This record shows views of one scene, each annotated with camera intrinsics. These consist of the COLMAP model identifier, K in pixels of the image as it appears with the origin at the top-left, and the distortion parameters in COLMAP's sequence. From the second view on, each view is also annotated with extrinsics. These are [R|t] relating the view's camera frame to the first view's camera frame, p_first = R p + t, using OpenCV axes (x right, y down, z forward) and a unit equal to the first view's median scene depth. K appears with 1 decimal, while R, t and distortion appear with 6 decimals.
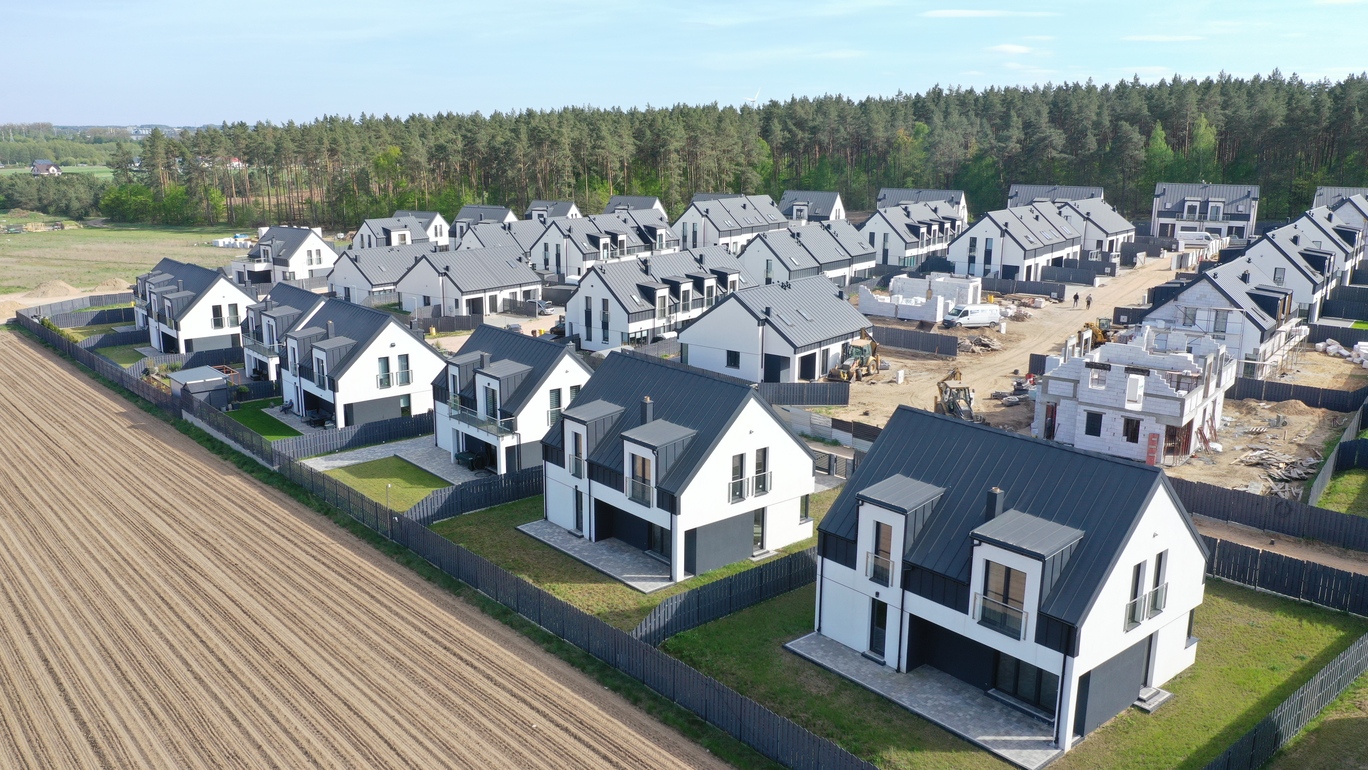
lens RADIAL K [[1076.4, 0, 683.0], [0, 1076.4, 378.6], [0, 0, 1]] dist [-0.000821, 0.002033]
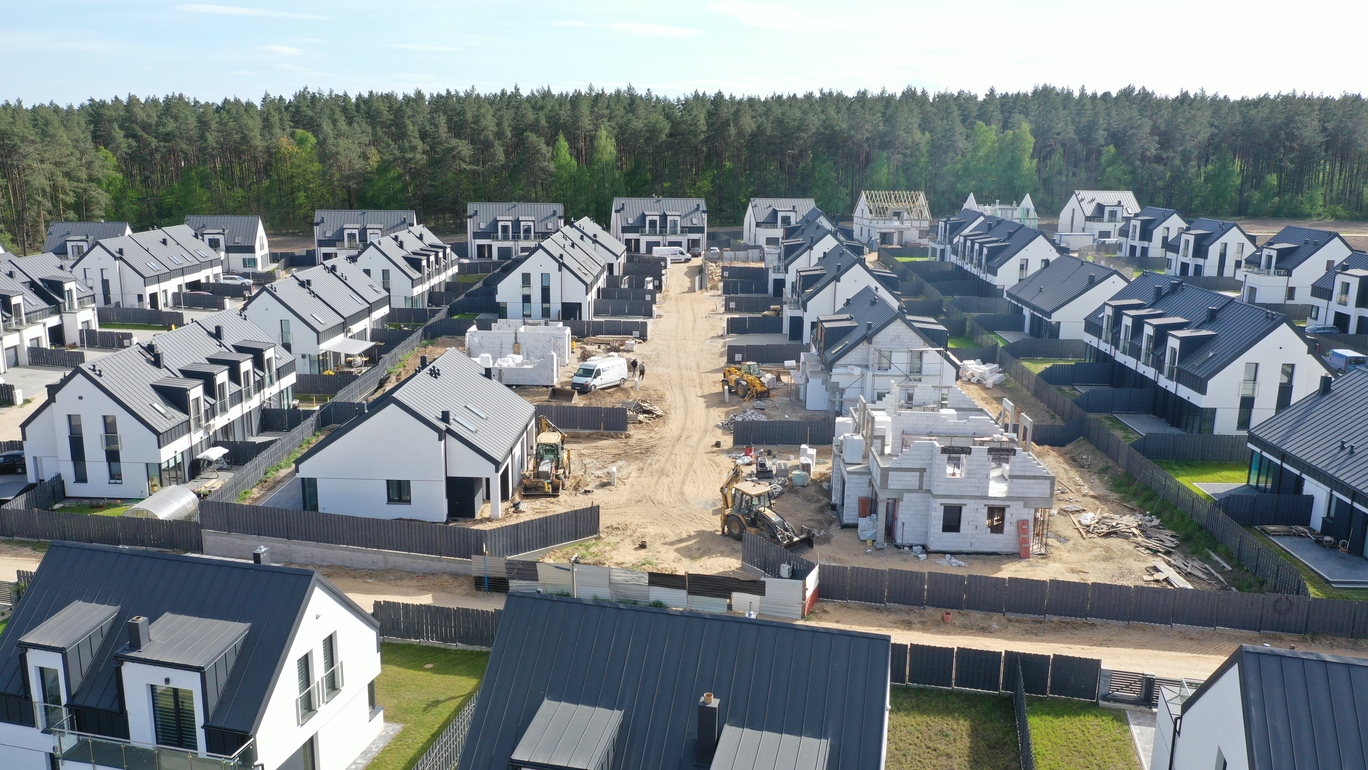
lens RADIAL K [[1076.4, 0, 681.2], [0, 1076.4, 386.9], [0, 0, 1]] dist [-0.000821, 0.002033]
pose [[0.809606, -0.124378, 0.573645, -0.135494], [0.121767, 0.991620, 0.043150, -0.064860], [-0.574205, 0.034916, 0.817967, 0.237537]]
